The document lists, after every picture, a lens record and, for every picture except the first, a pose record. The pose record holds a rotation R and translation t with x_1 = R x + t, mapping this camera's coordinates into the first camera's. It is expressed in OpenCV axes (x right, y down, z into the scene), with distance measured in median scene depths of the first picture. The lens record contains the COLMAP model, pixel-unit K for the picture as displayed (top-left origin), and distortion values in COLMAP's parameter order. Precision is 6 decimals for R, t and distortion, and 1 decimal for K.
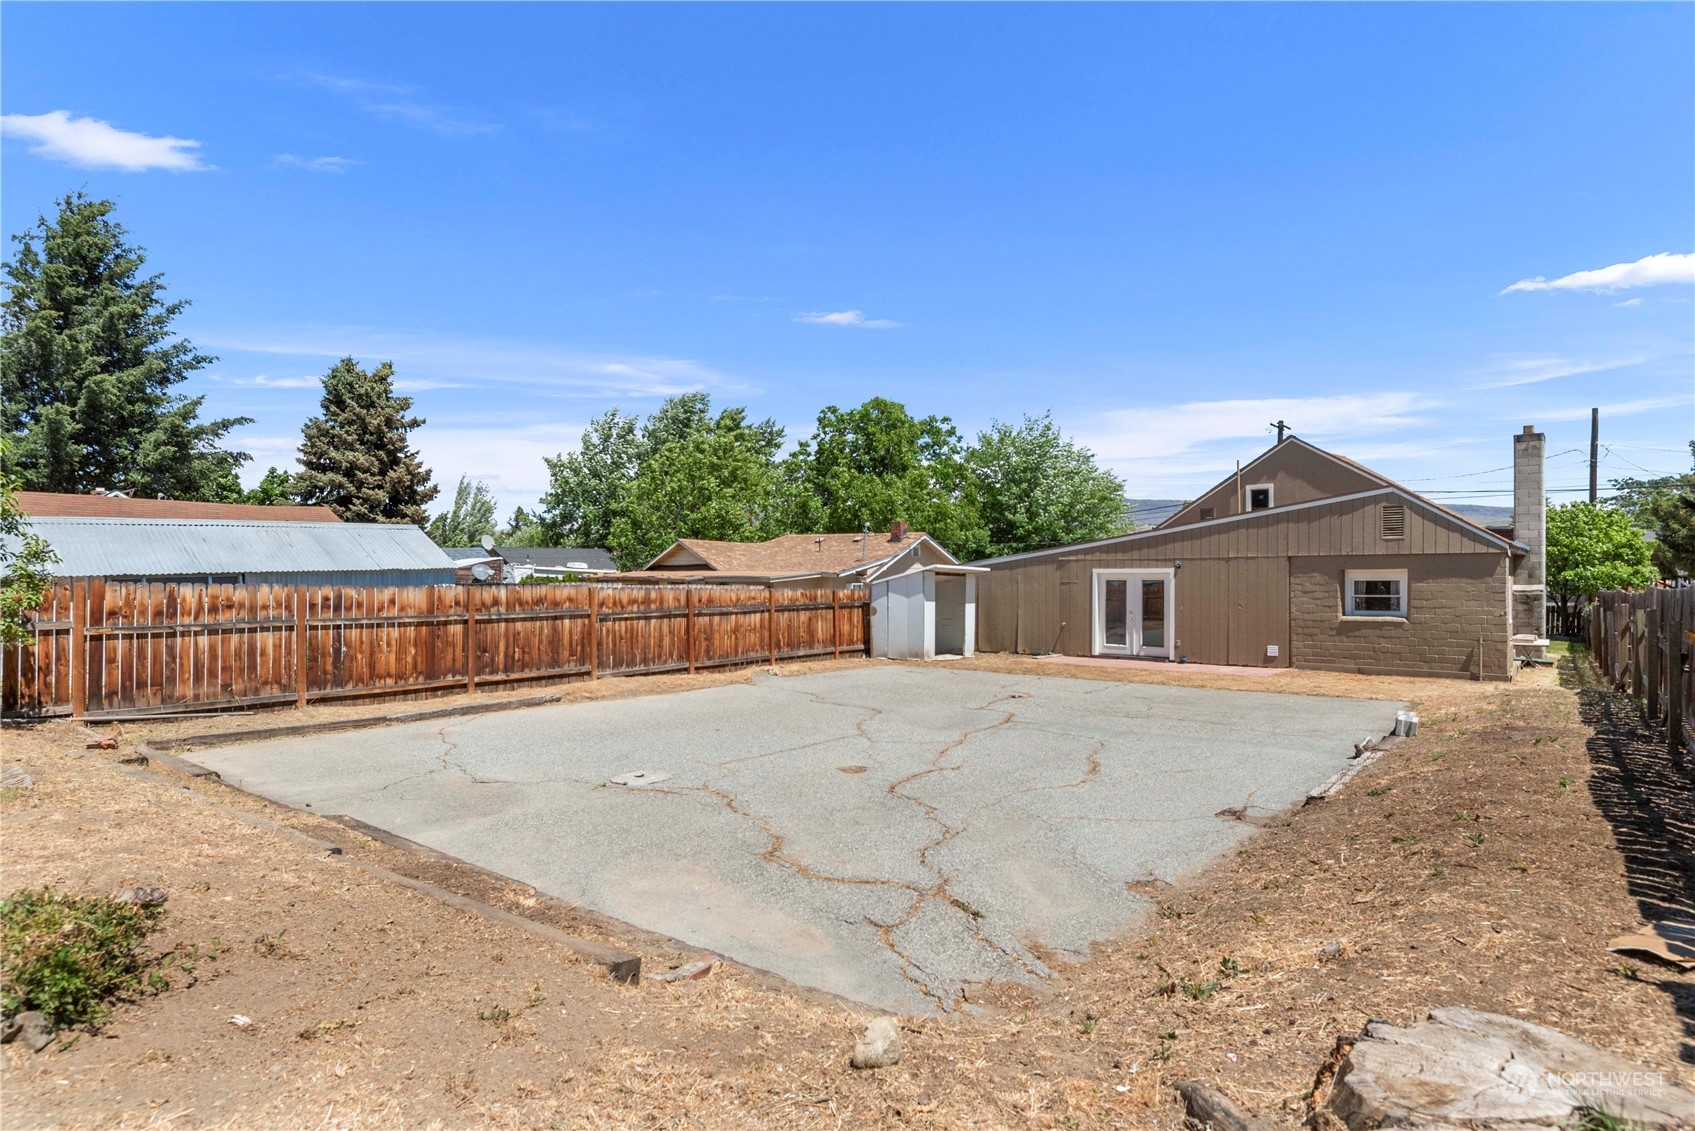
lens RADIAL K [[856.0, 0, 854.4], [0, 856.0, 571.5], [0, 0, 1]] dist [0.001623, 0.000234]
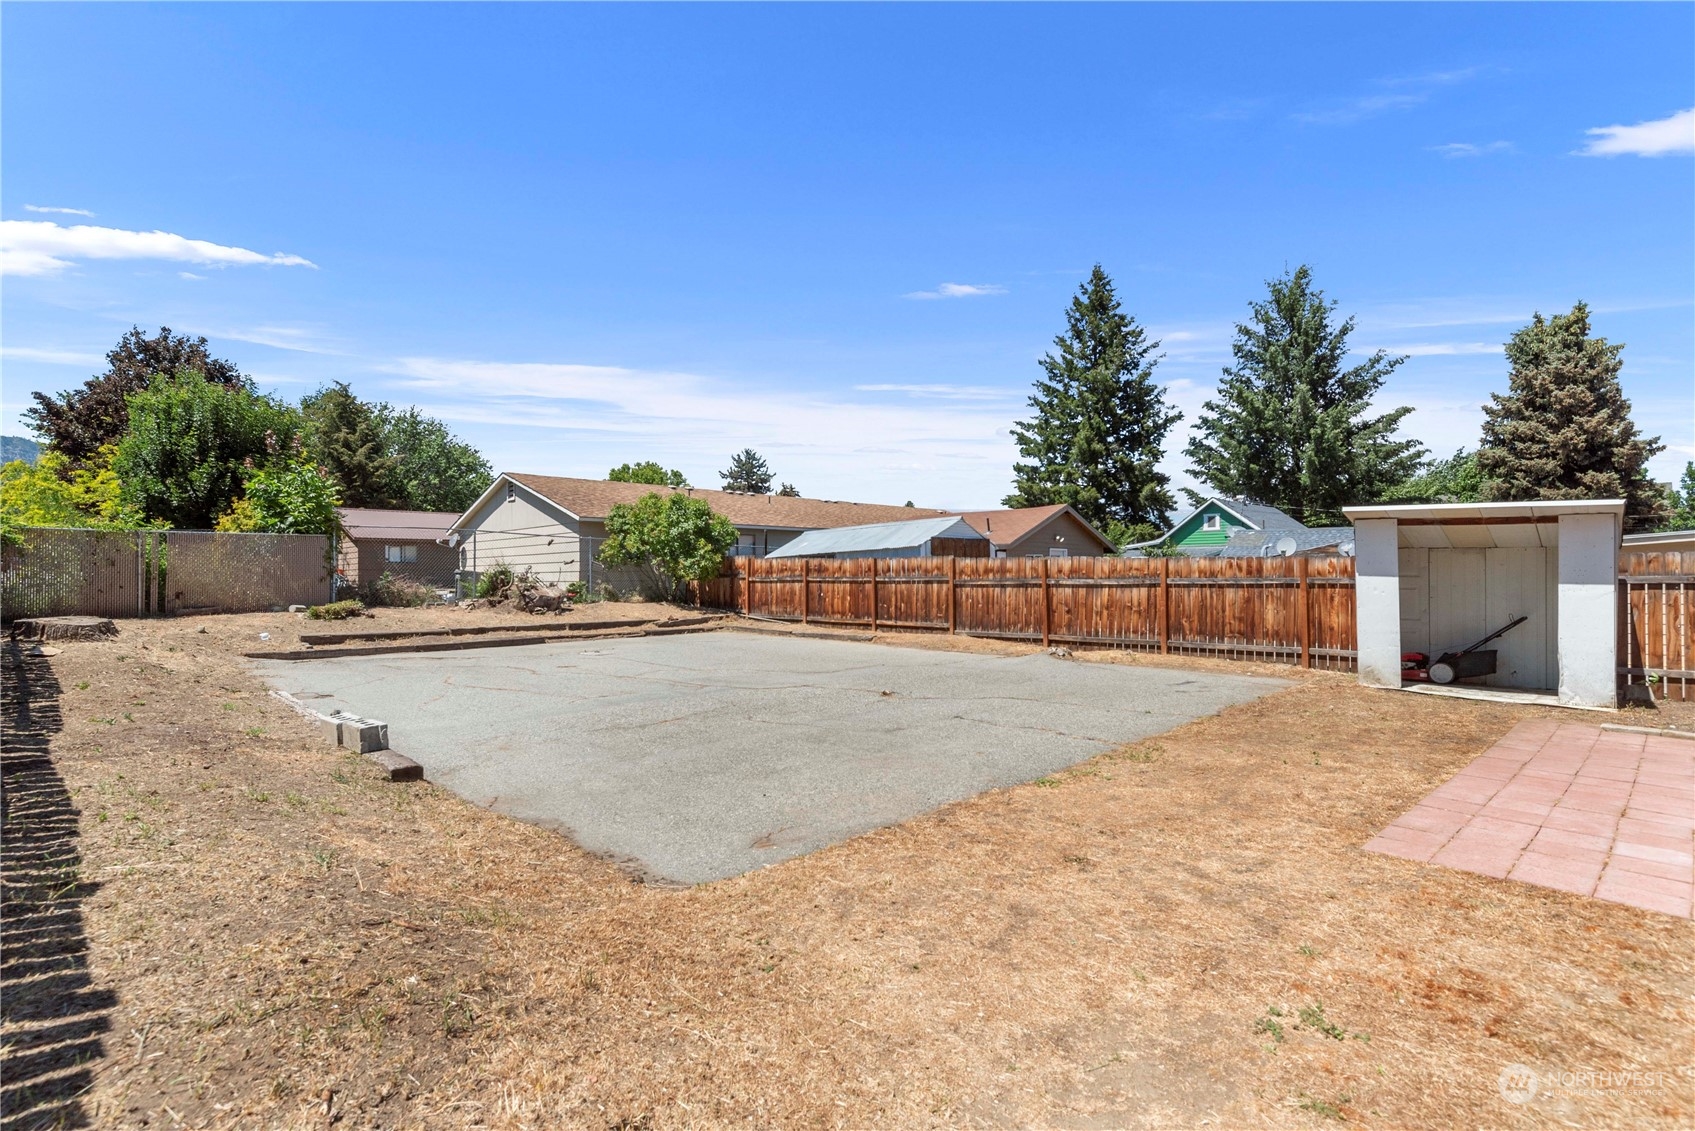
lens RADIAL K [[828.7, 0, 861.6], [0, 828.7, 567.8], [0, 0, 1]] dist [0.000937, -0.000067]
pose [[-0.107962, -0.010525, -0.994099, 0.725970], [0.010062, 0.999881, -0.011679, 0.037694], [0.994104, -0.011263, -0.107843, 0.846114]]
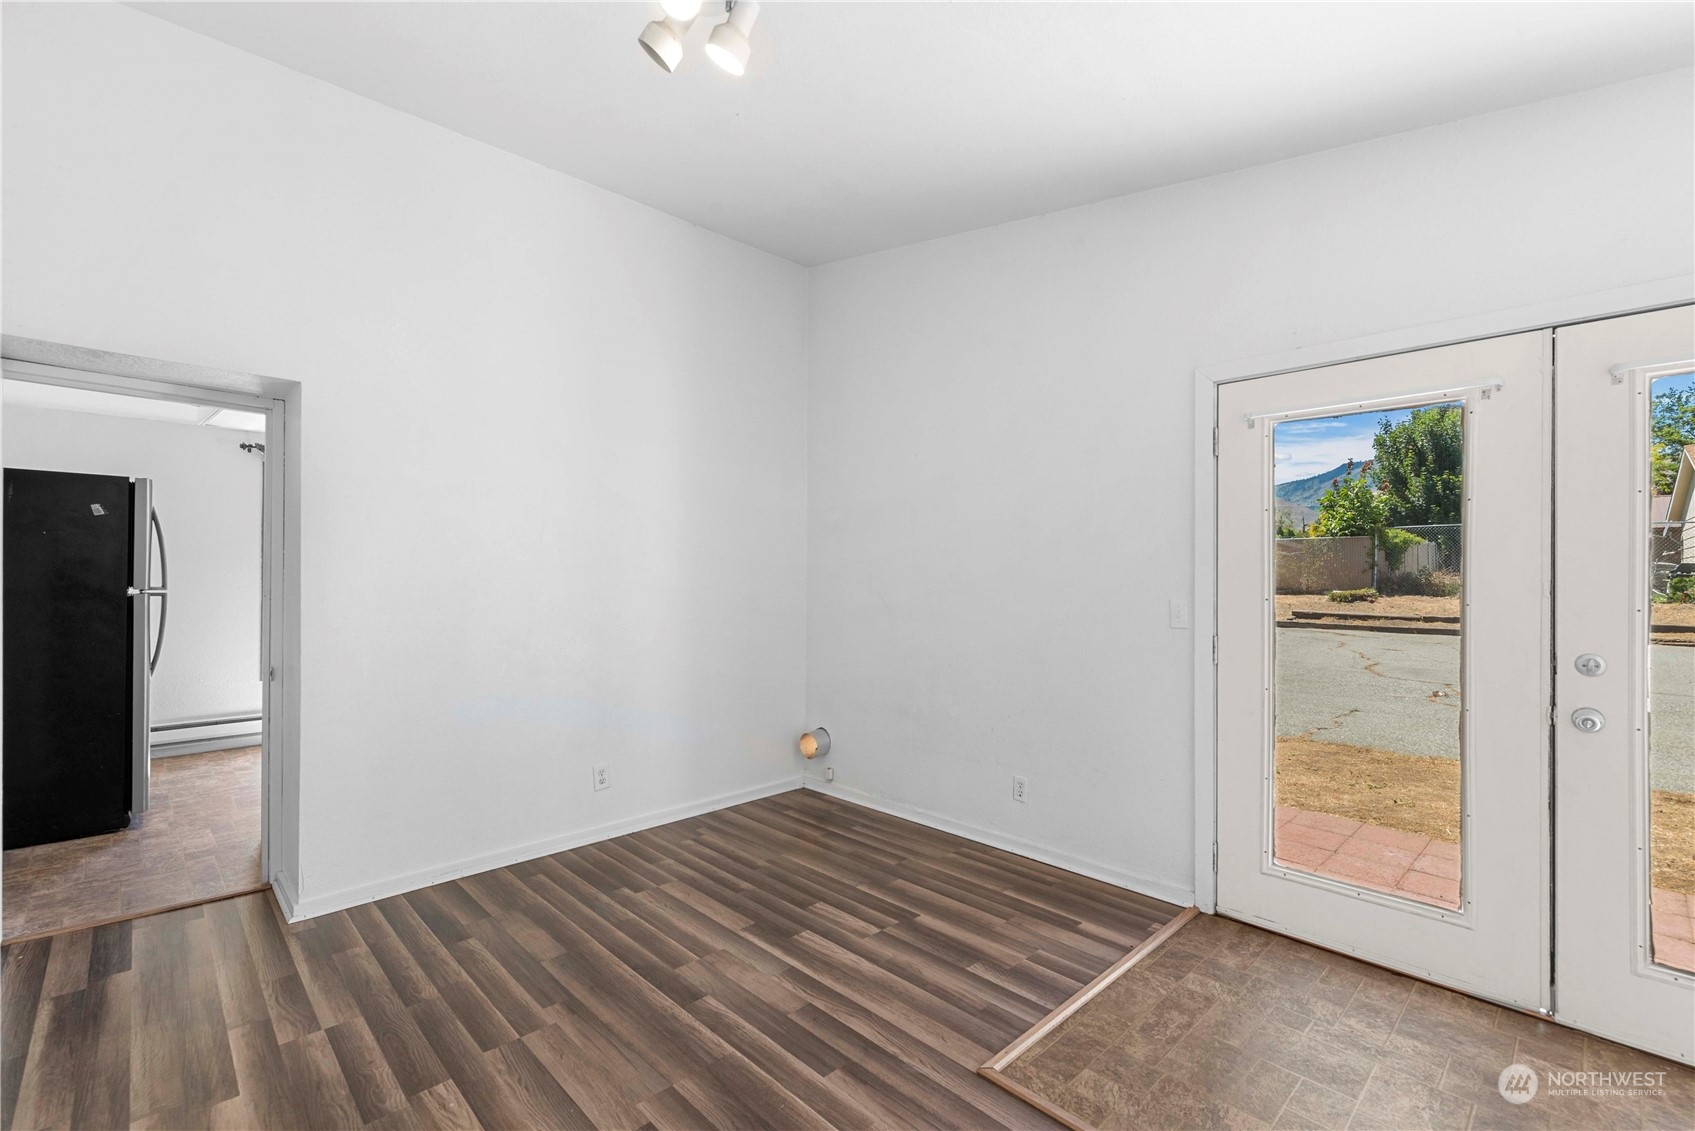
lens RADIAL K [[754.3, 0, 845.8], [0, 754.3, 568.0], [0, 0, 1]] dist [0.001762, 0.002656]
pose [[-0.996203, -0.003736, 0.086980, 0.489829], [-0.004604, 0.999942, -0.009783, 0.043154], [-0.086939, -0.010146, -0.996162, 1.310215]]
